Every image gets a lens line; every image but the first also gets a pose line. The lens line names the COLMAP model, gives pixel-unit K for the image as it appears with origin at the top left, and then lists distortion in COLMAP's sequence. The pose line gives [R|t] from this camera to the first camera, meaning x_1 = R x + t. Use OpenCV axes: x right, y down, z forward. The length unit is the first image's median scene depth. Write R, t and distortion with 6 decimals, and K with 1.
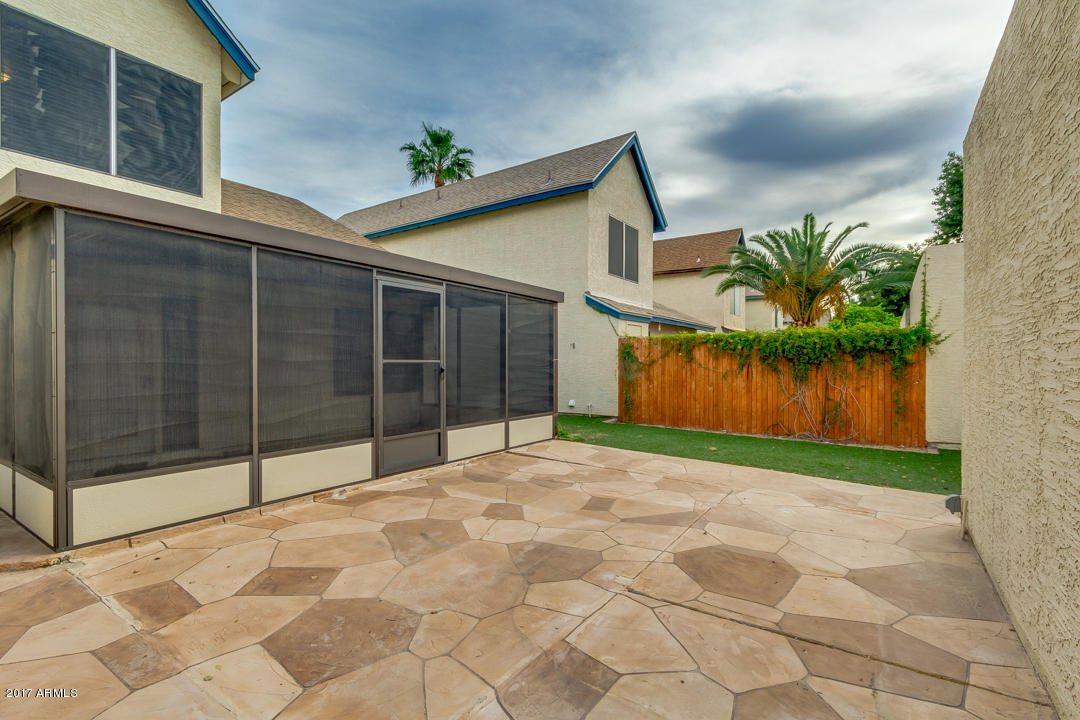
lens RADIAL K [[492.0, 0, 558.2], [0, 492.0, 360.9], [0, 0, 1]] dist [0.001339, -0.000615]
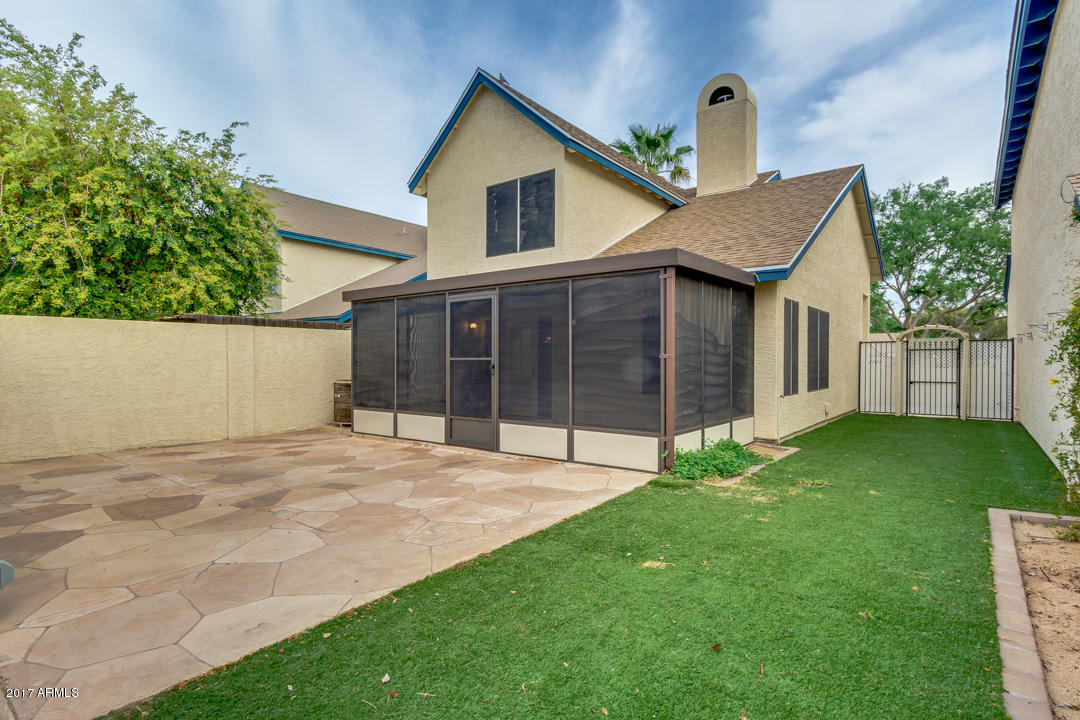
lens RADIAL K [[552.1, 0, 537.7], [0, 552.1, 367.3], [0, 0, 1]] dist [0.005459, 0.000274]
pose [[-0.085818, 0.007666, -0.996281, 1.136878], [0.002822, 0.999968, 0.007451, 0.012576], [0.996307, -0.002172, -0.085837, 1.372794]]
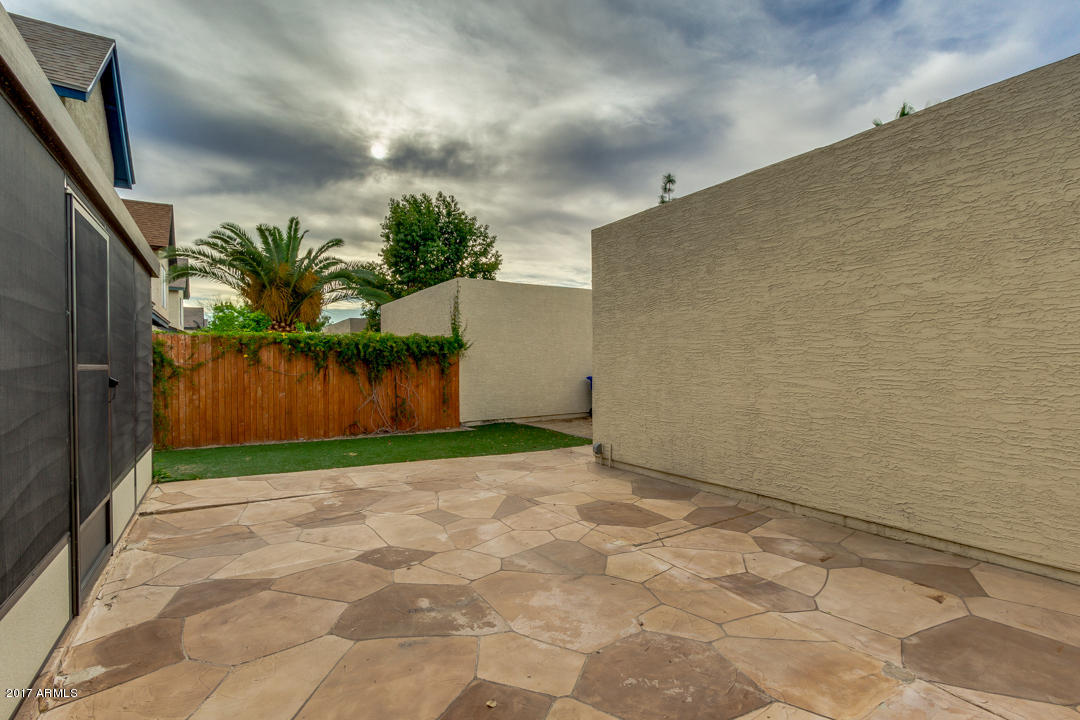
lens RADIAL K [[492.0, 0, 539.6], [0, 492.0, 361.4], [0, 0, 1]] dist [0.001339, -0.000615]
pose [[0.404312, -0.002191, 0.914619, -0.613779], [0.004660, 0.999989, 0.000336, -0.003994], [-0.914609, 0.004127, 0.404318, 0.395813]]
